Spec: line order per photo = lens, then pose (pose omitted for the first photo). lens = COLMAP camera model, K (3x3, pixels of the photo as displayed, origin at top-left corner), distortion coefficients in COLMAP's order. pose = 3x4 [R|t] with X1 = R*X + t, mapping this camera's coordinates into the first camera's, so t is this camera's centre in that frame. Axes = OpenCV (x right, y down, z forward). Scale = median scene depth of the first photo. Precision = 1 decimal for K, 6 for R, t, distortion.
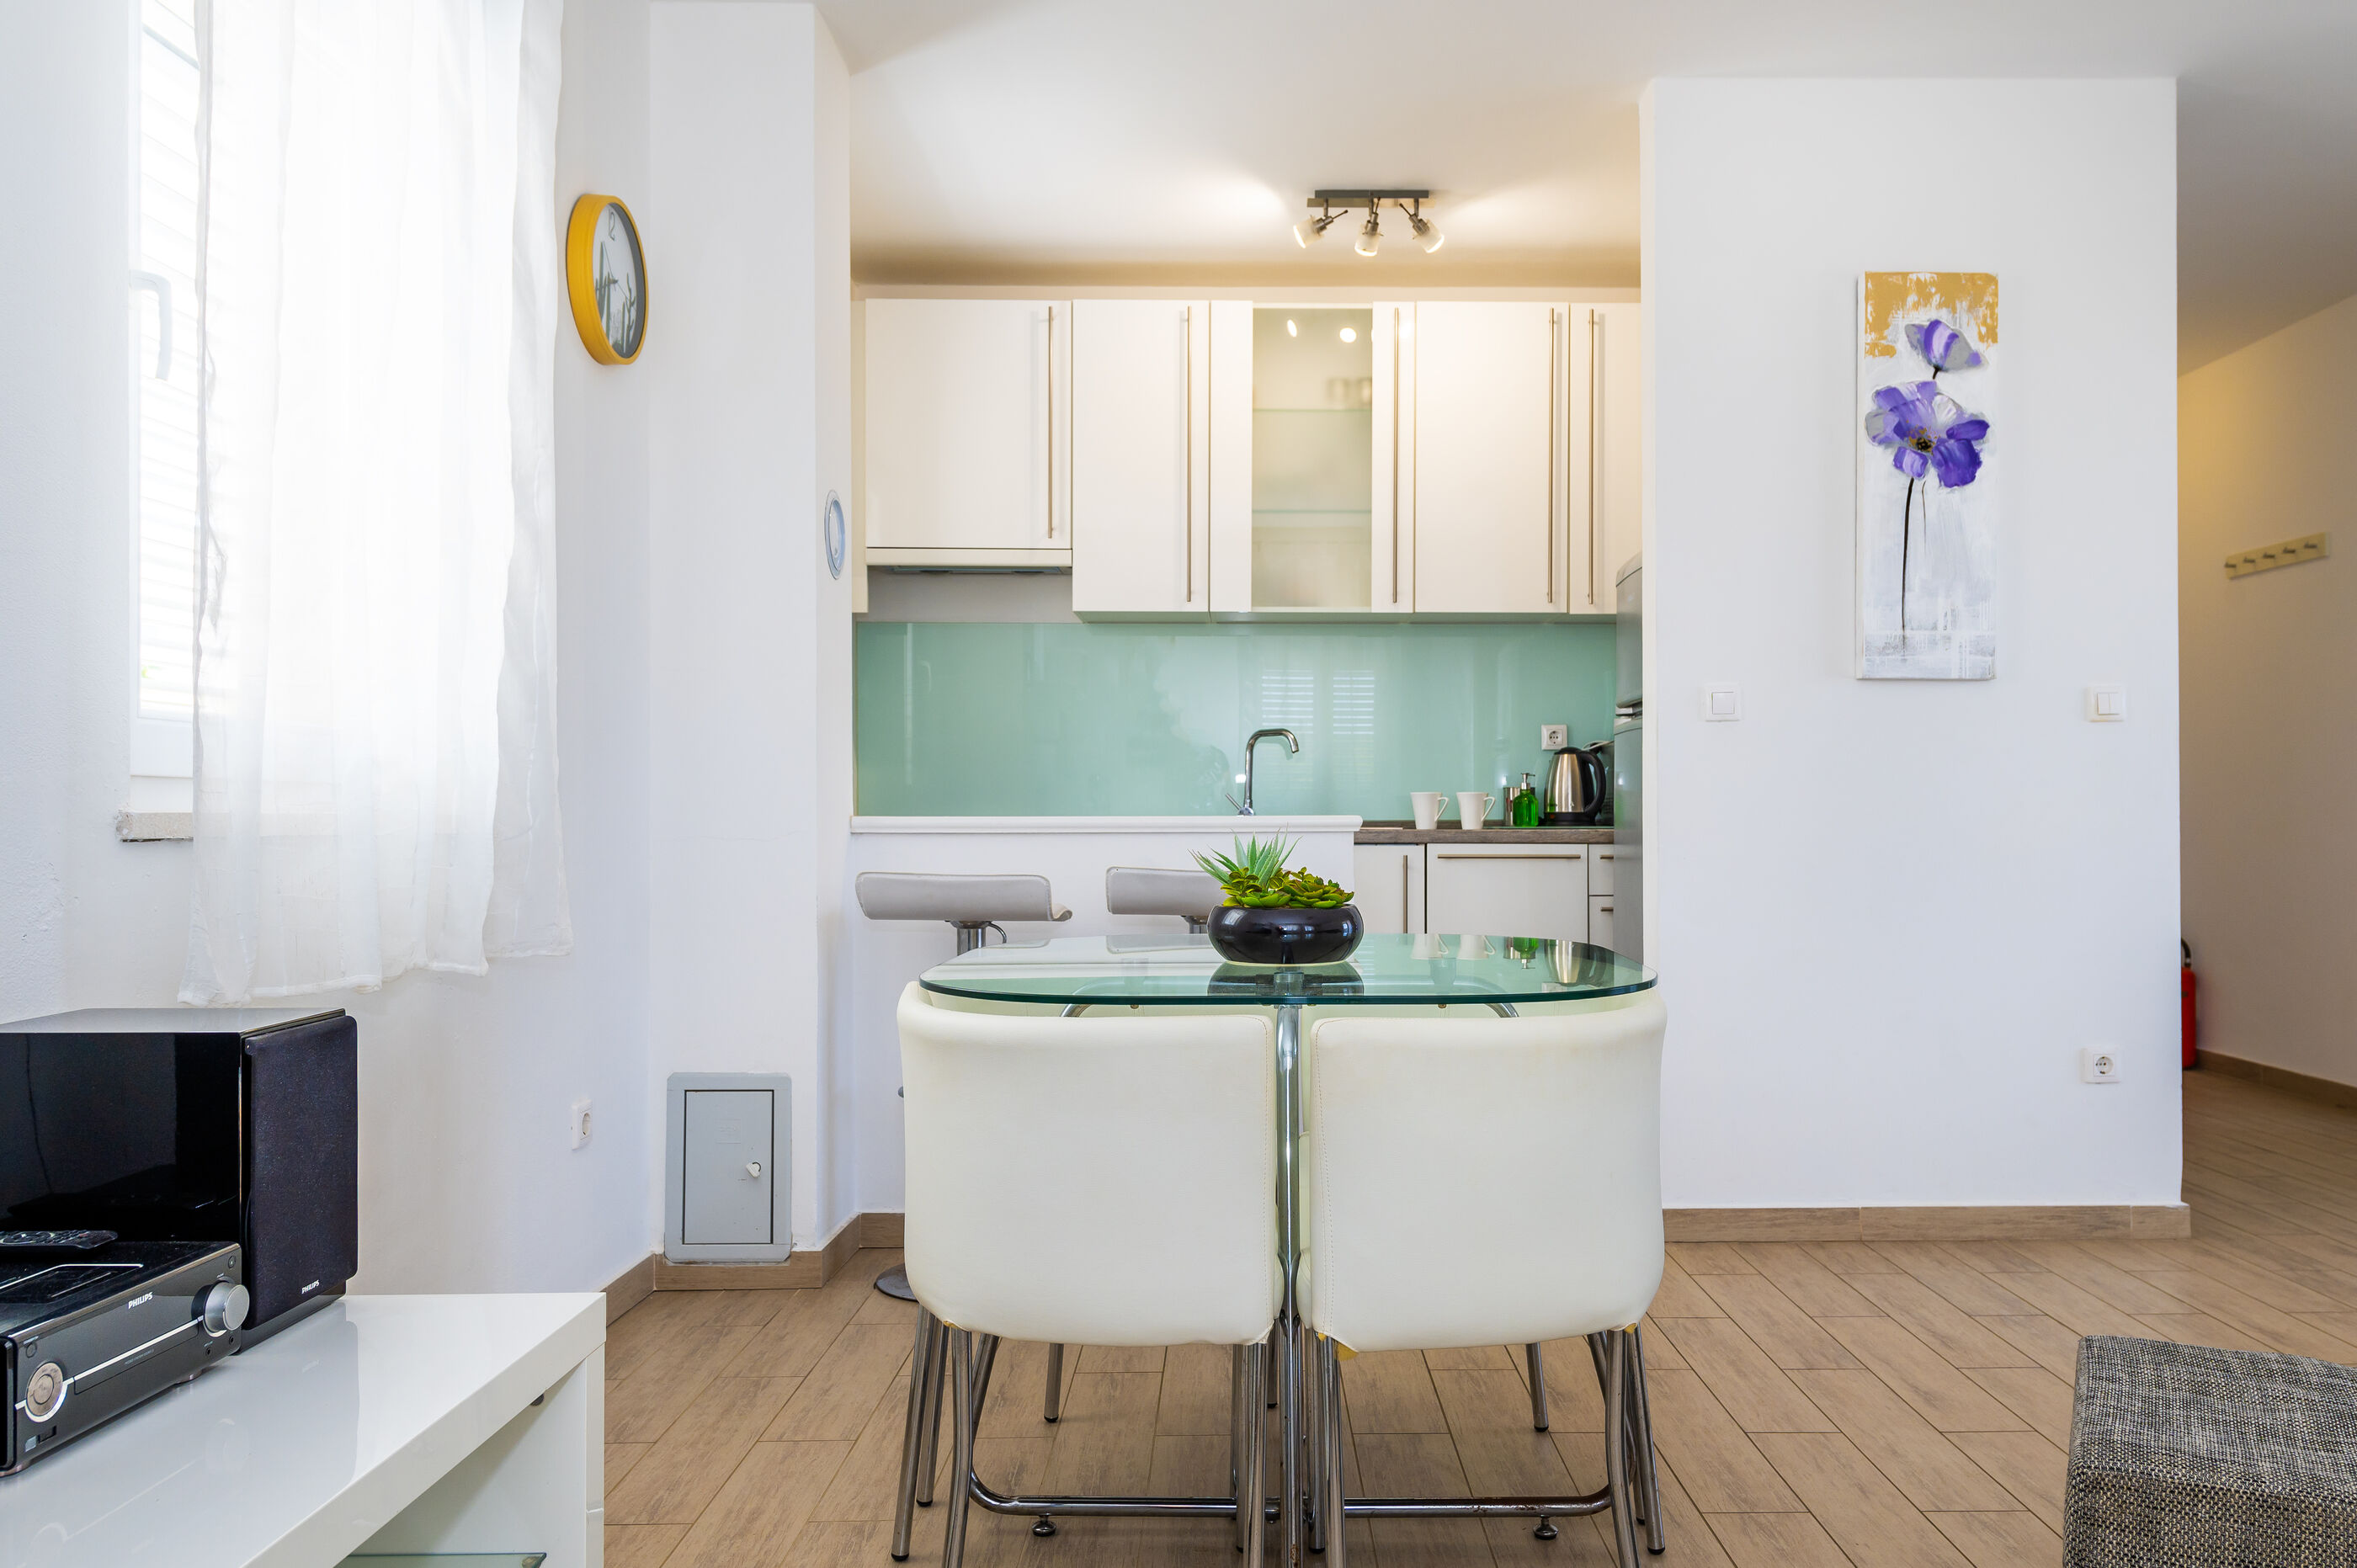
lens RADIAL K [[1722.0, 0, 1308.8], [0, 1722.0, 869.6], [0, 0, 1]] dist [0.012203, 0.002230]
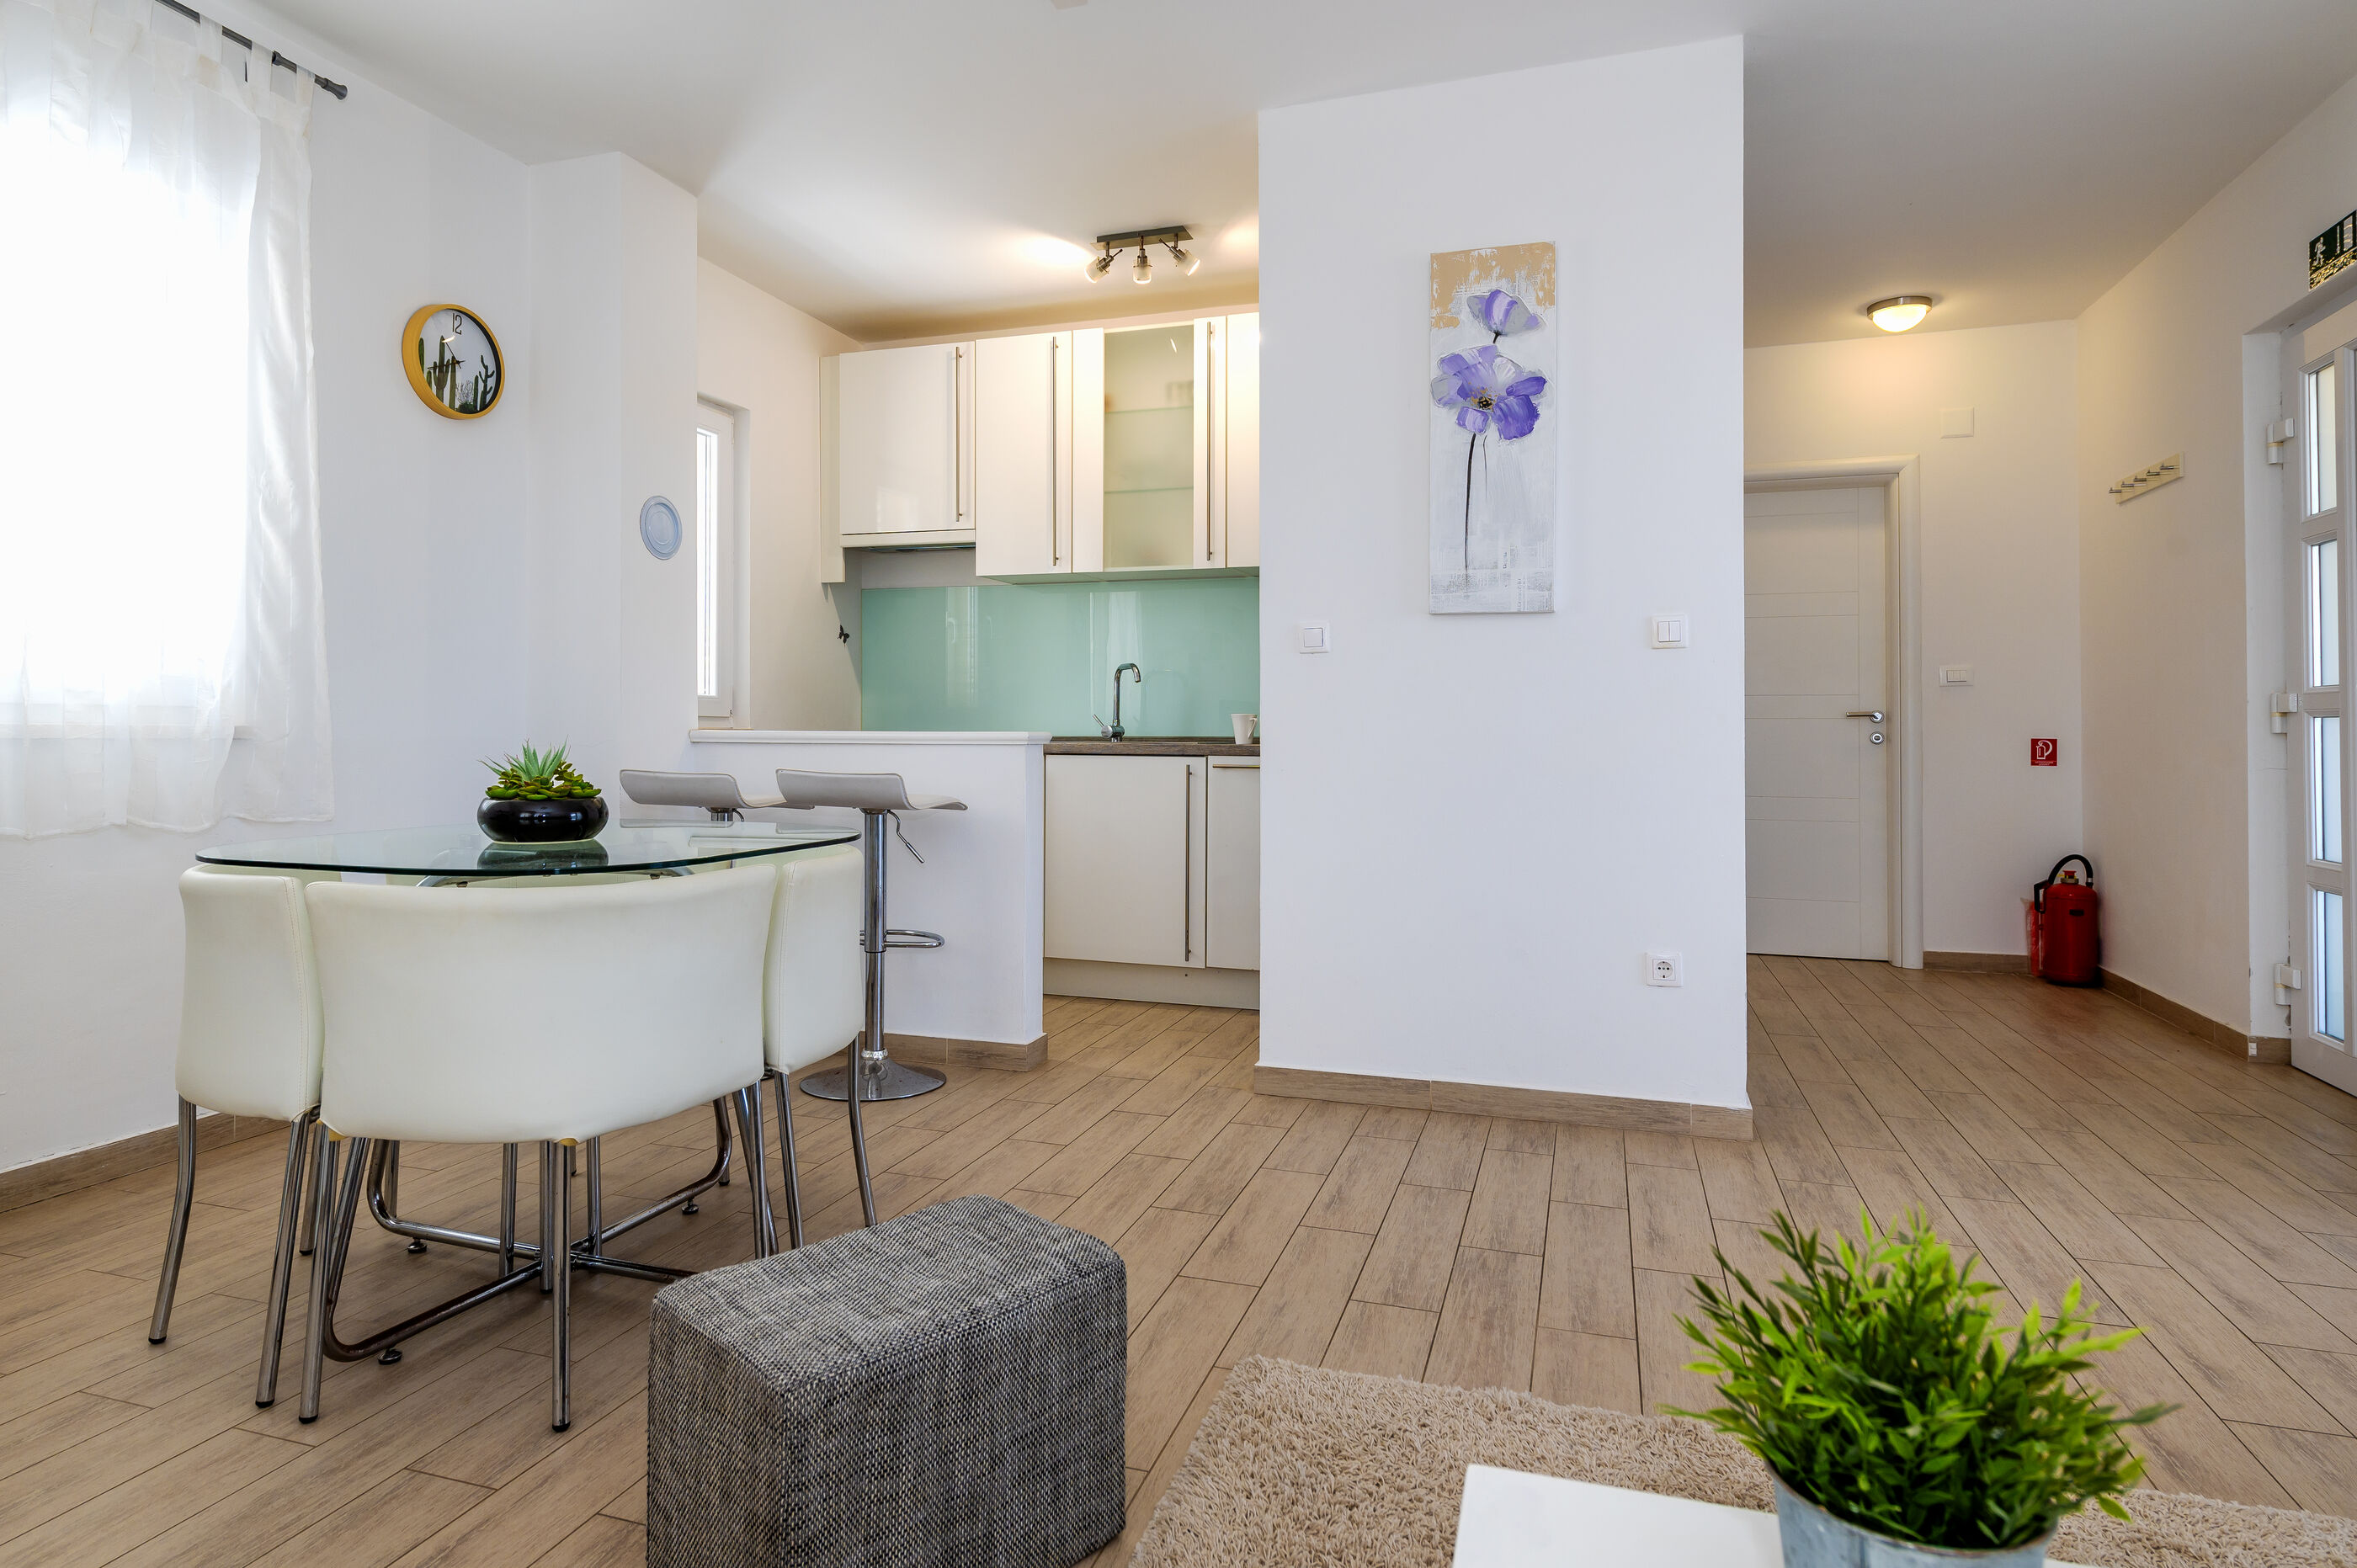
lens RADIAL K [[1329.9, 0, 1171.4], [0, 1329.9, 771.7], [0, 0, 1]] dist [0.019097, -0.001121]
pose [[0.939153, 0.016620, -0.343098, 0.464915], [-0.017159, 0.999852, 0.001465, -0.005443], [0.343072, 0.004511, 0.939298, 0.121016]]
